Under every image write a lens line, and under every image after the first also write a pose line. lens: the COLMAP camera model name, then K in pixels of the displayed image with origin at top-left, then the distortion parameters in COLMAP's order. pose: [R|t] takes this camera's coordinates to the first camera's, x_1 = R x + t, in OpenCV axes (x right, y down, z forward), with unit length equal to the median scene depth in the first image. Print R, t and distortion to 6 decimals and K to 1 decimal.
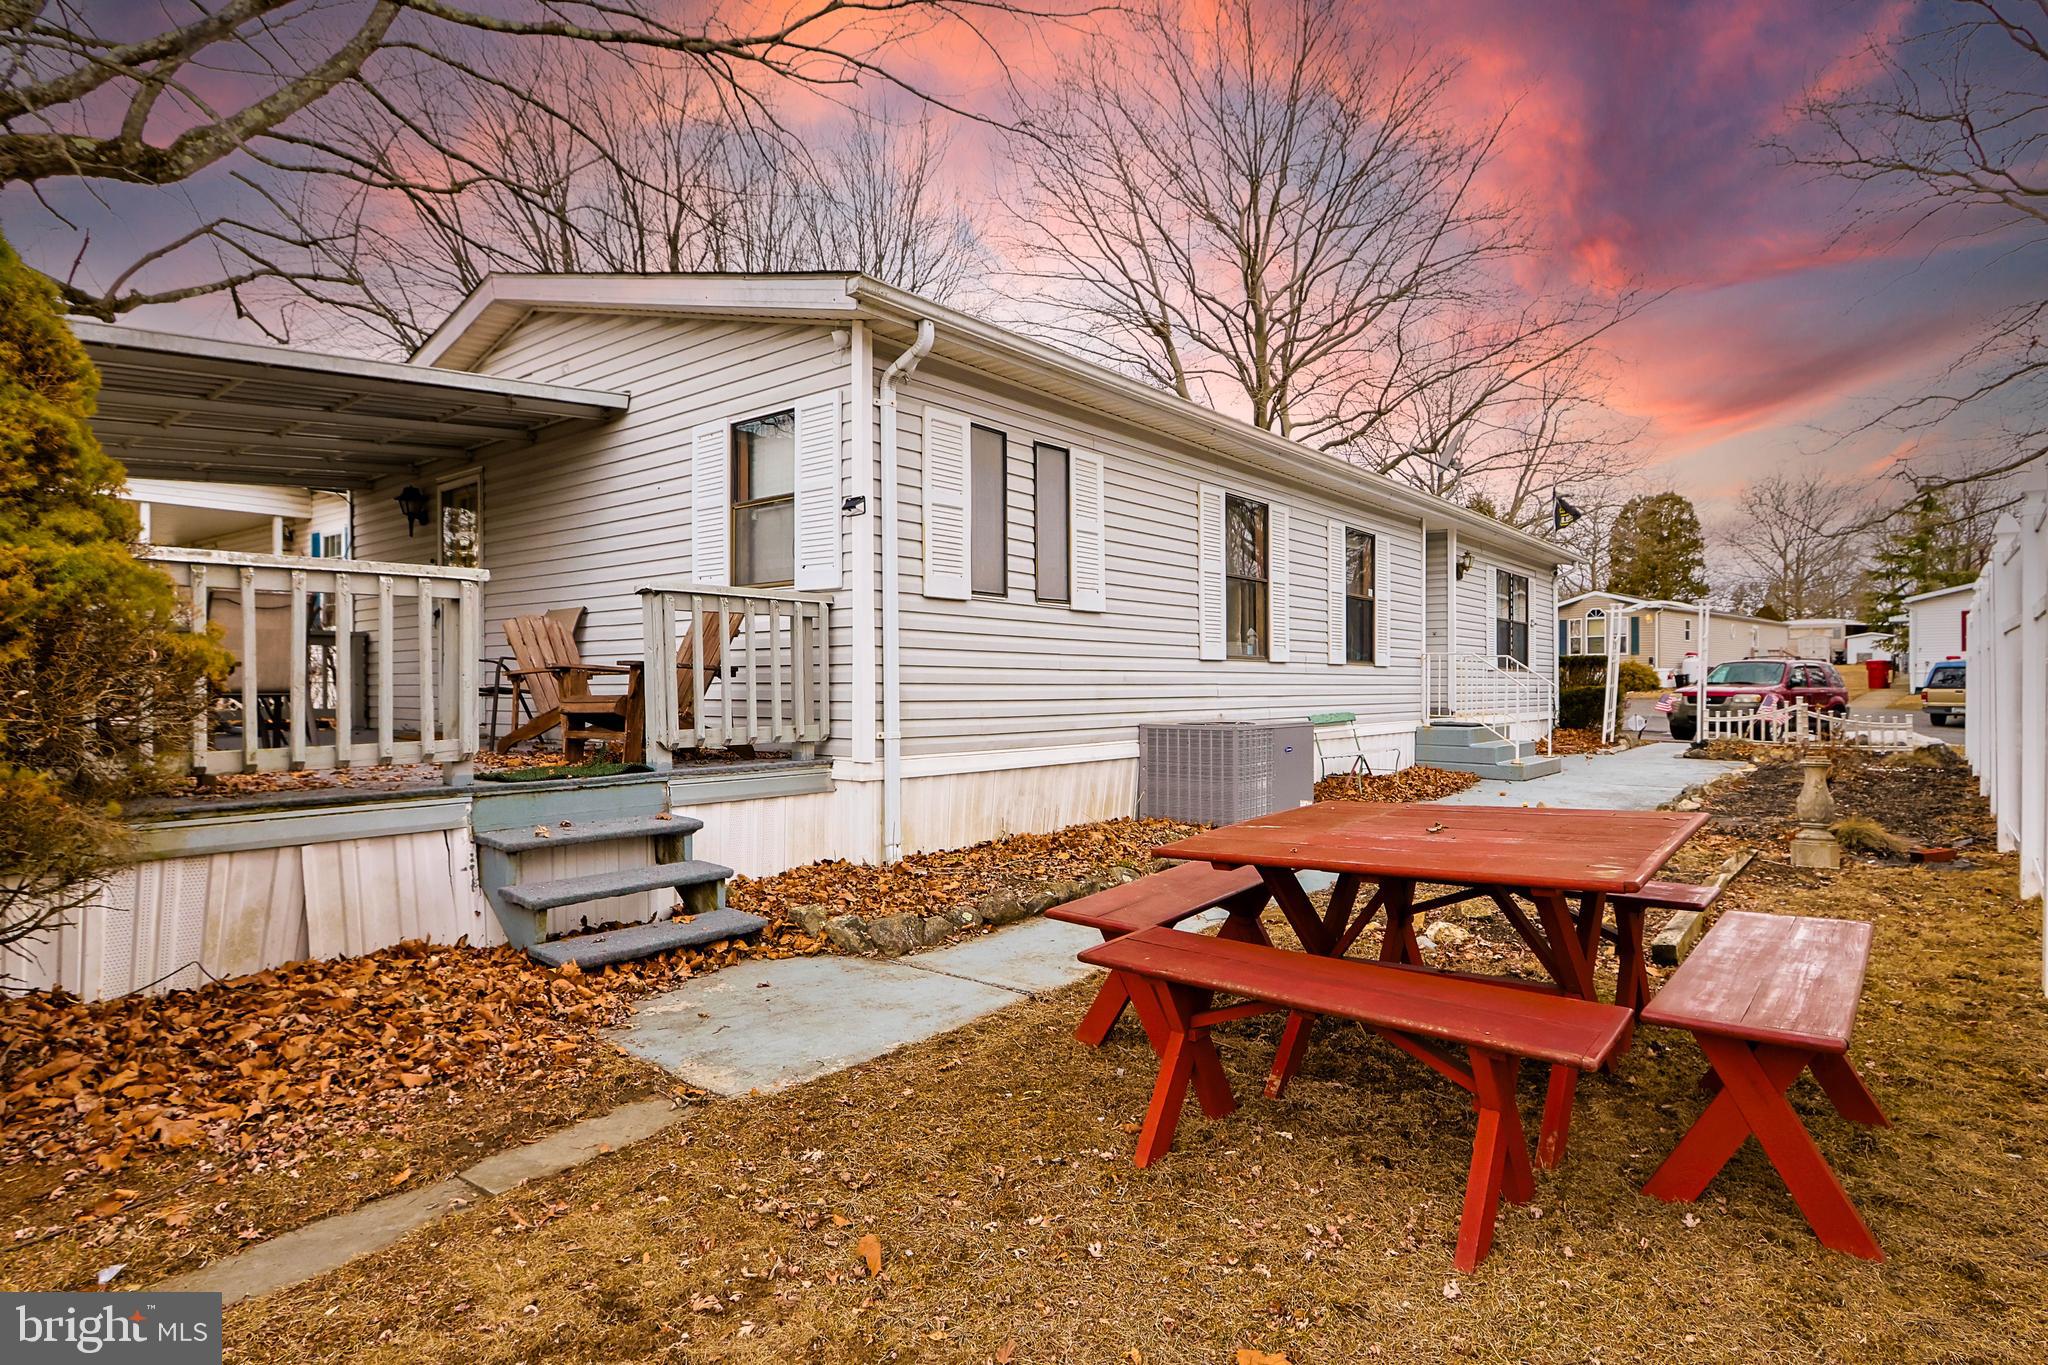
lens RADIAL K [[1059.3, 0, 1021.0], [0, 1059.3, 685.1], [0, 0, 1]] dist [-0.013211, 0.000912]
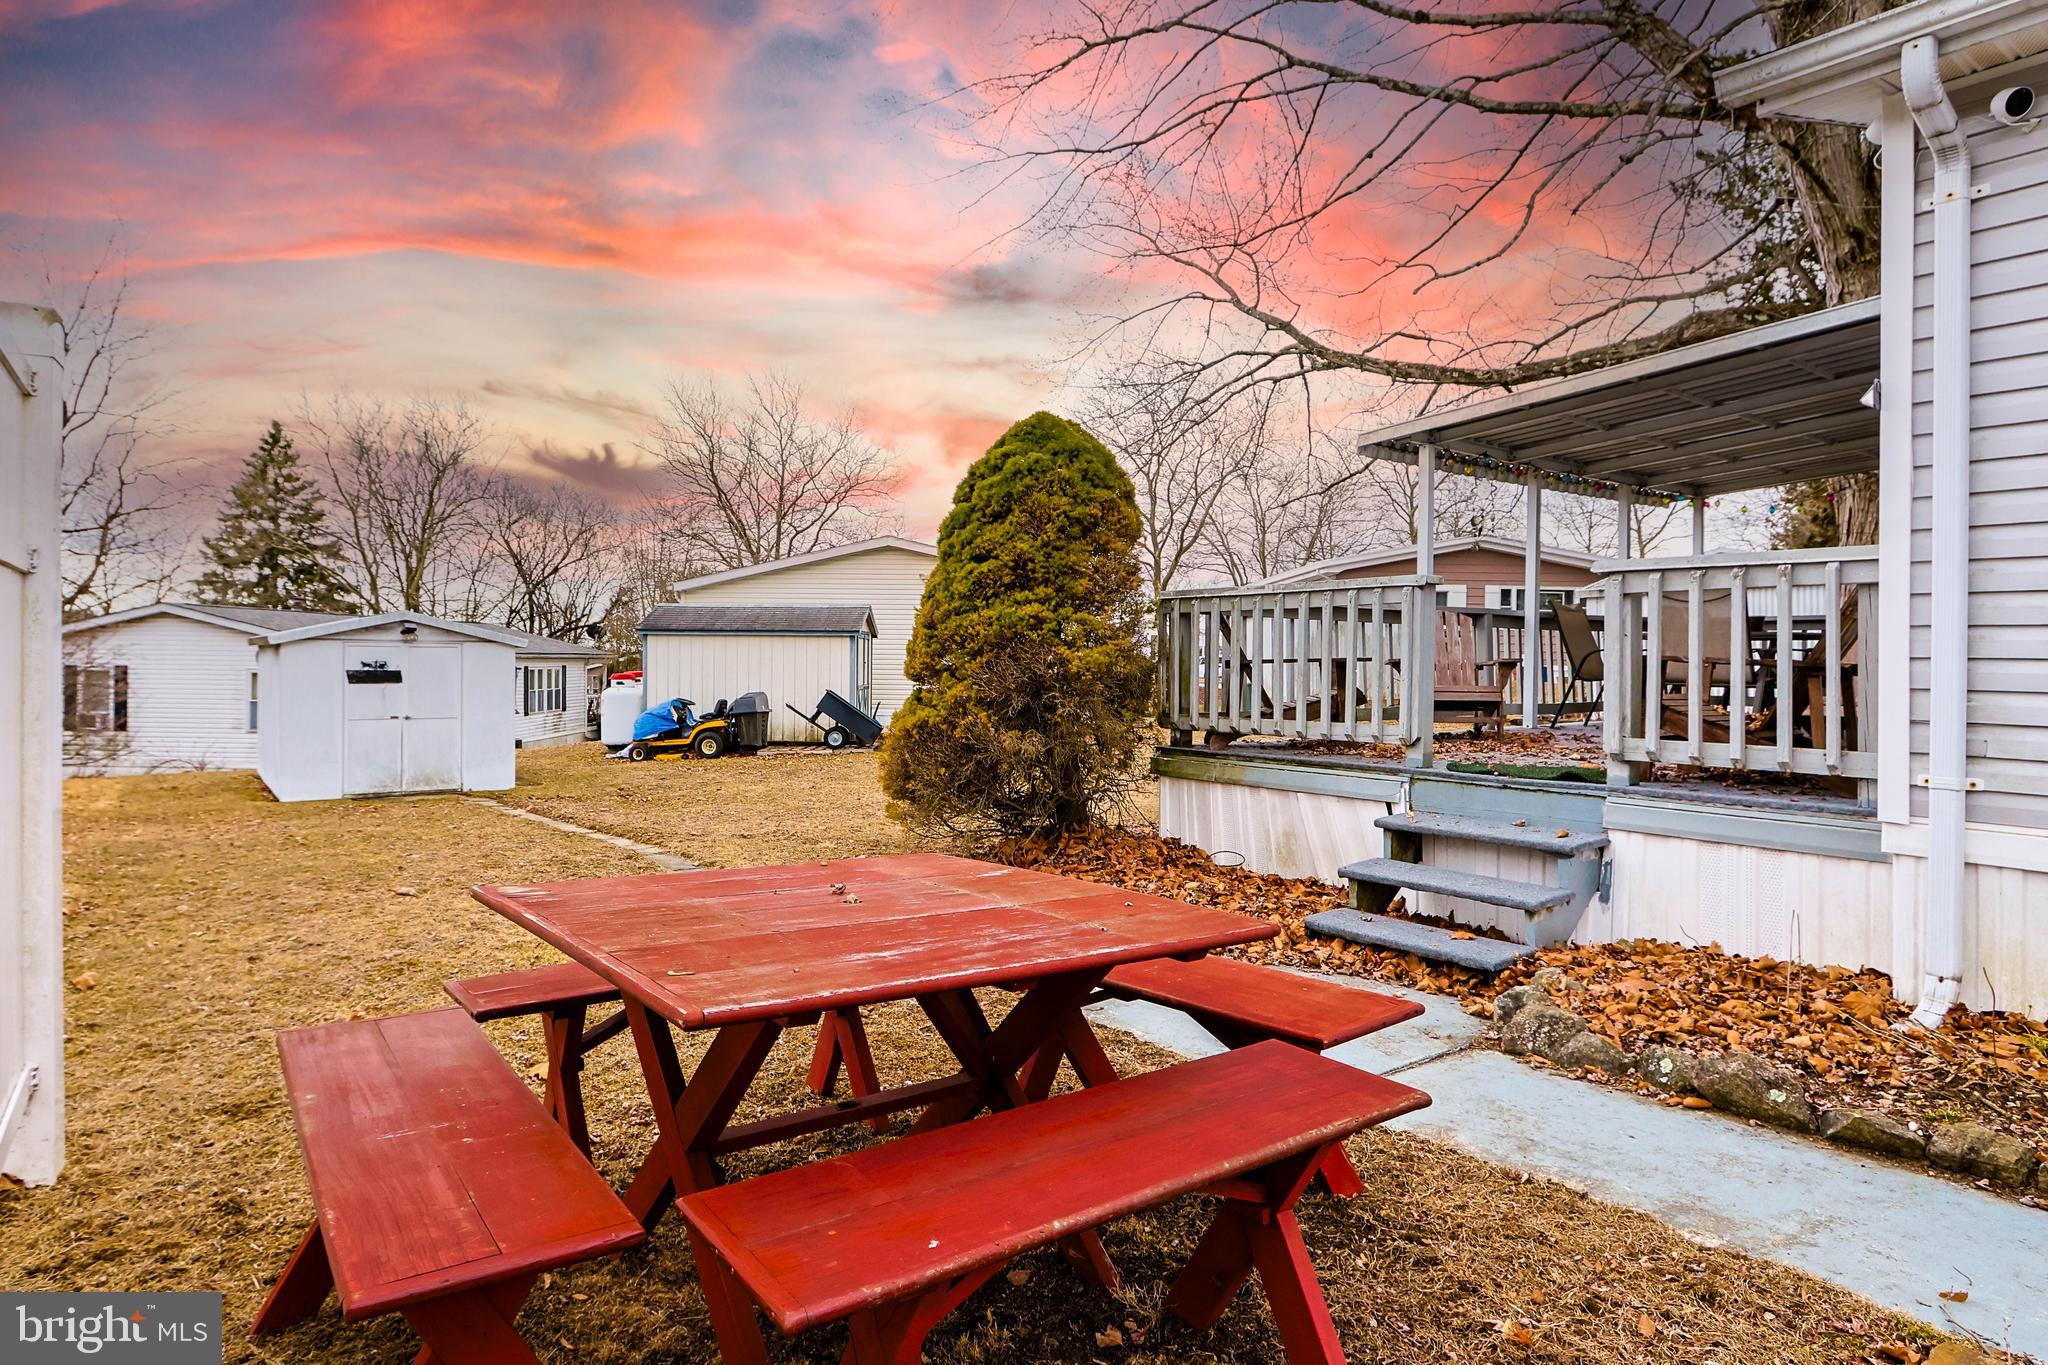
lens RADIAL K [[1059.3, 0, 1021.0], [0, 1059.3, 685.1], [0, 0, 1]] dist [-0.013211, 0.000912]
pose [[-0.184784, 0.018914, -0.982597, 0.630934], [-0.014068, 0.999661, 0.021888, -0.011730], [0.982678, 0.017868, -0.184456, 0.754879]]
